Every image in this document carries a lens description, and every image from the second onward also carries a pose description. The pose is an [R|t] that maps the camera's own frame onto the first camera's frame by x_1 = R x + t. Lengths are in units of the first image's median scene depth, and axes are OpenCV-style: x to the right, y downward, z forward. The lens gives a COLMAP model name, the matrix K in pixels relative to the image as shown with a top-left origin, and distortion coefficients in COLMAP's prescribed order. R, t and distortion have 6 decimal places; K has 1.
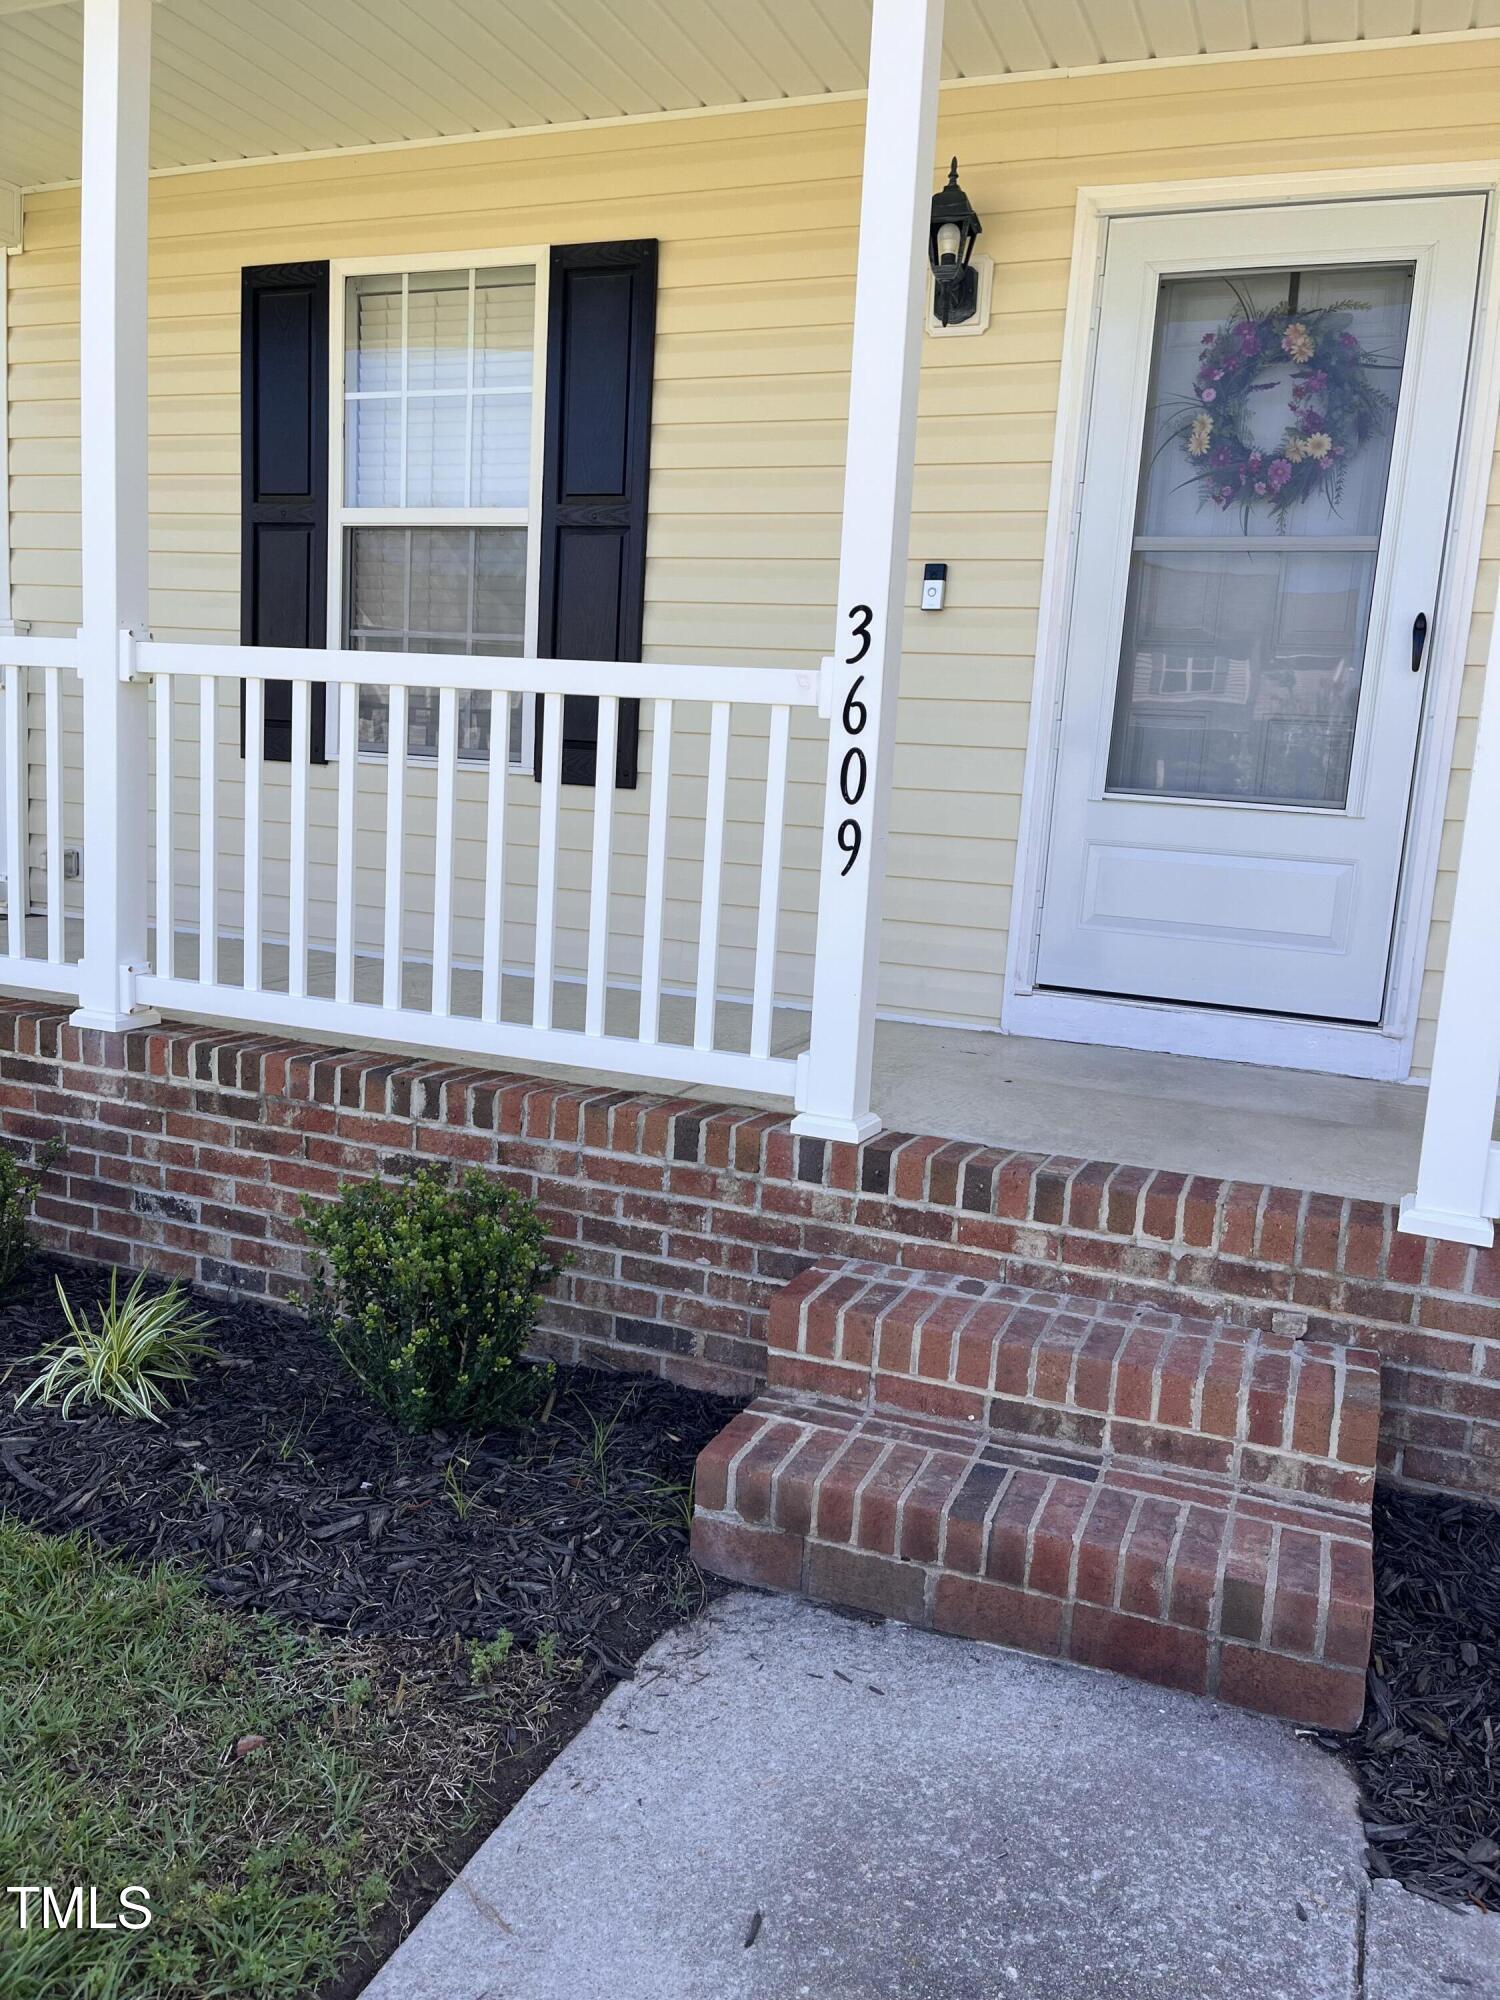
lens RADIAL K [[1544.2, 0, 749.9], [0, 1544.2, 1005.7], [0, 0, 1]] dist [0.057908, -0.078780]
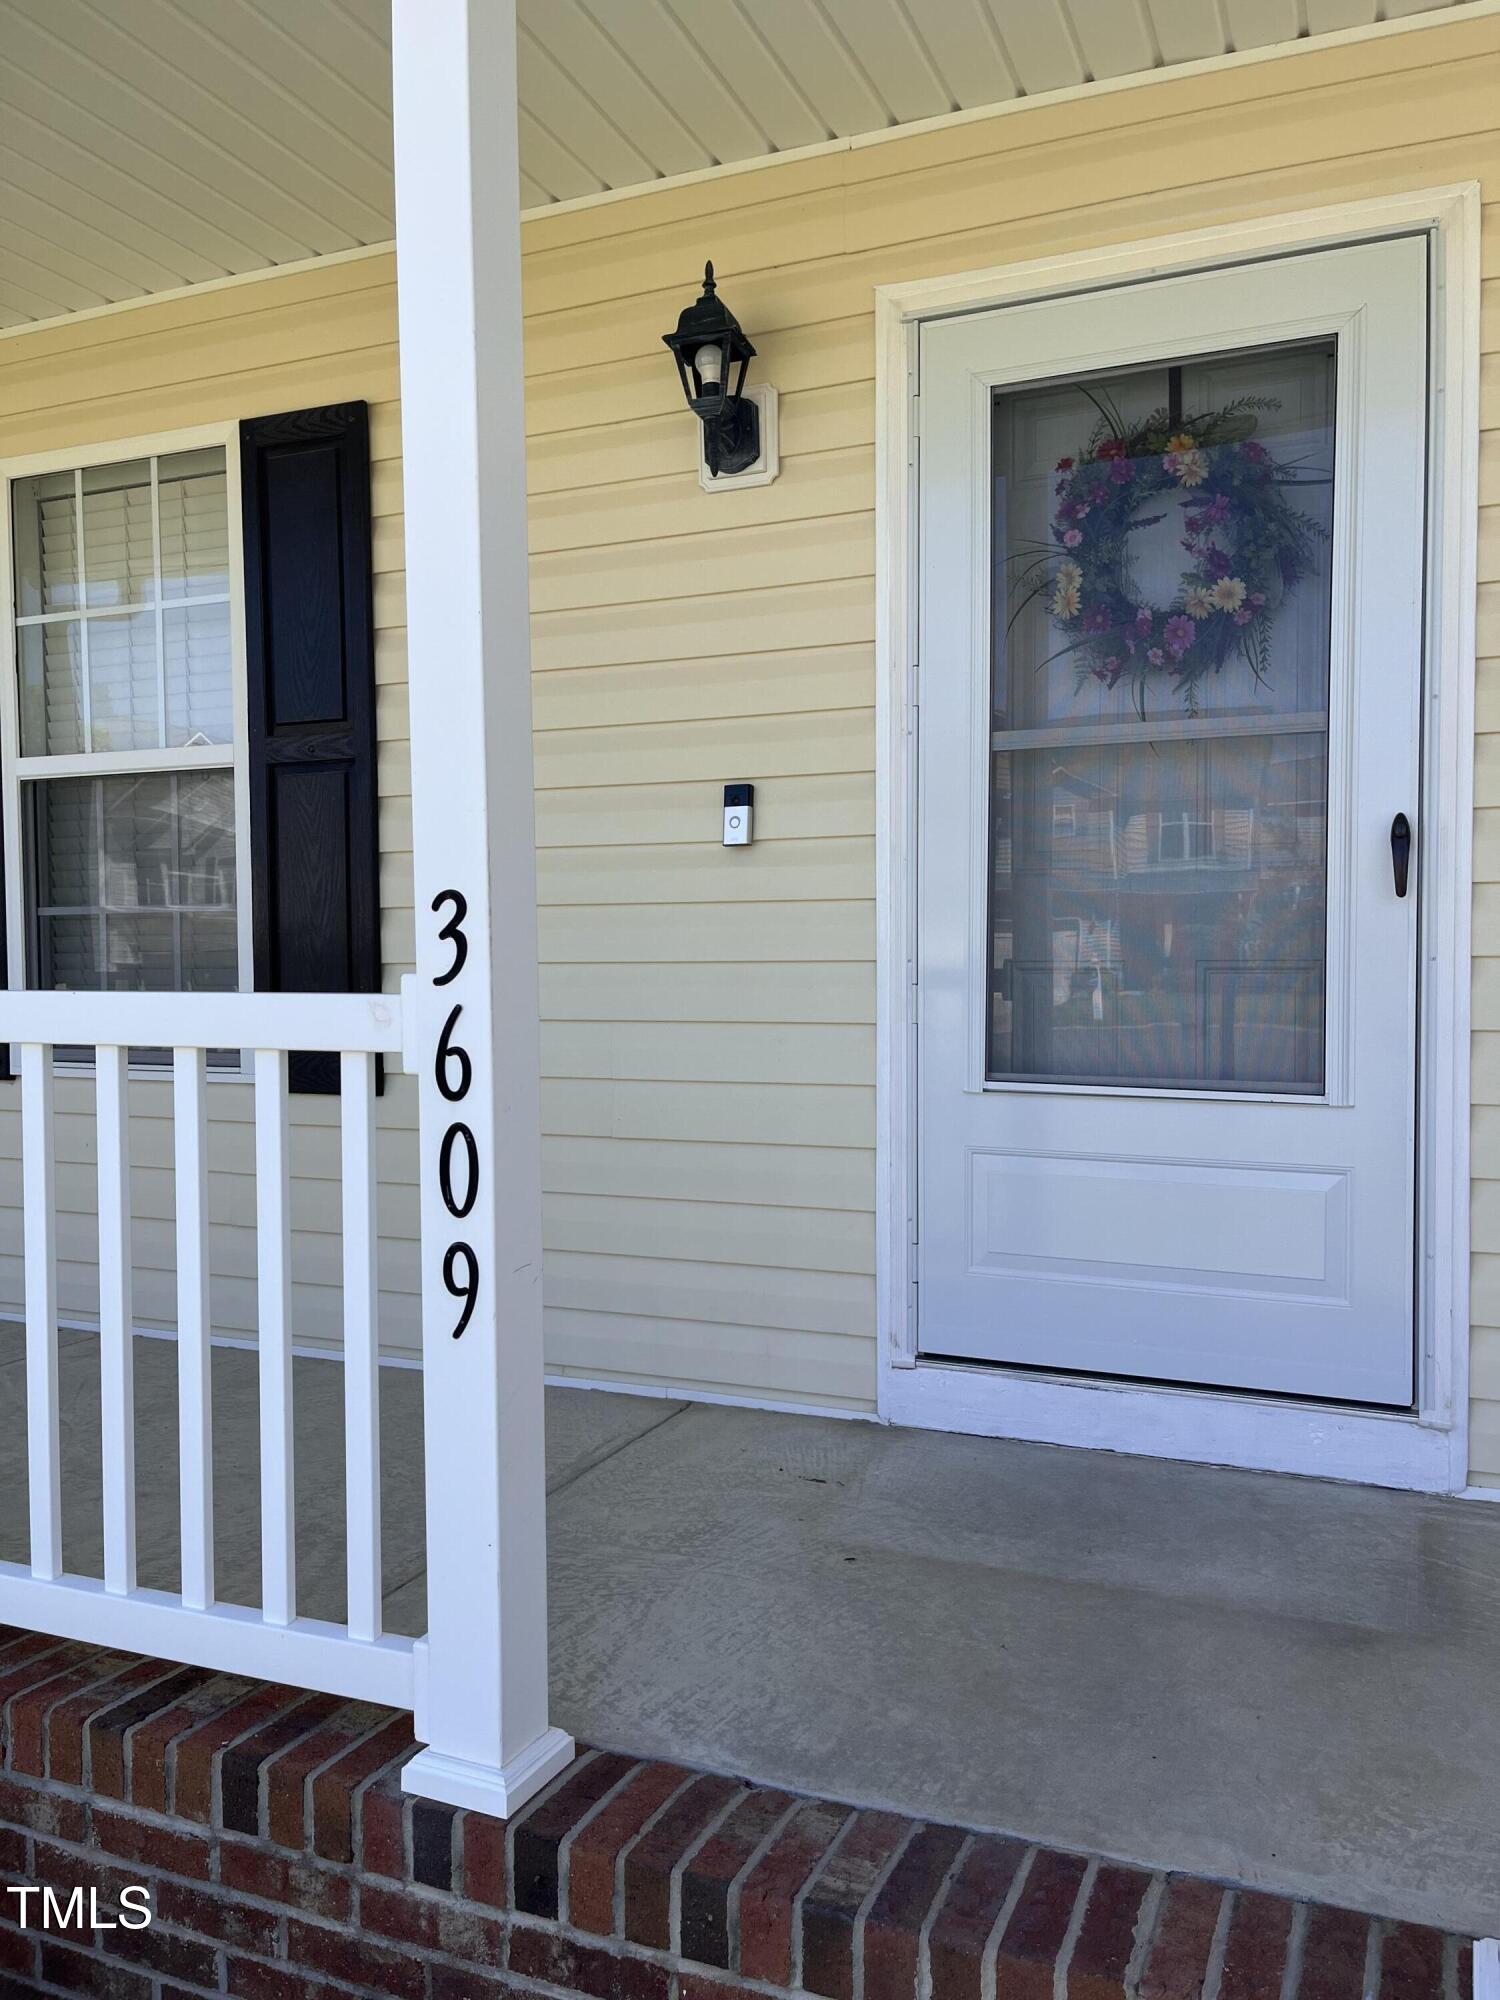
lens RADIAL K [[1544.2, 0, 753.1], [0, 1544.2, 999.2], [0, 0, 1]] dist [0.057908, -0.078780]
pose [[0.997705, -0.066099, -0.014671, 0.146871], [0.063788, 0.990270, -0.123682, -0.102007], [0.022703, 0.122462, 0.992213, 0.313561]]
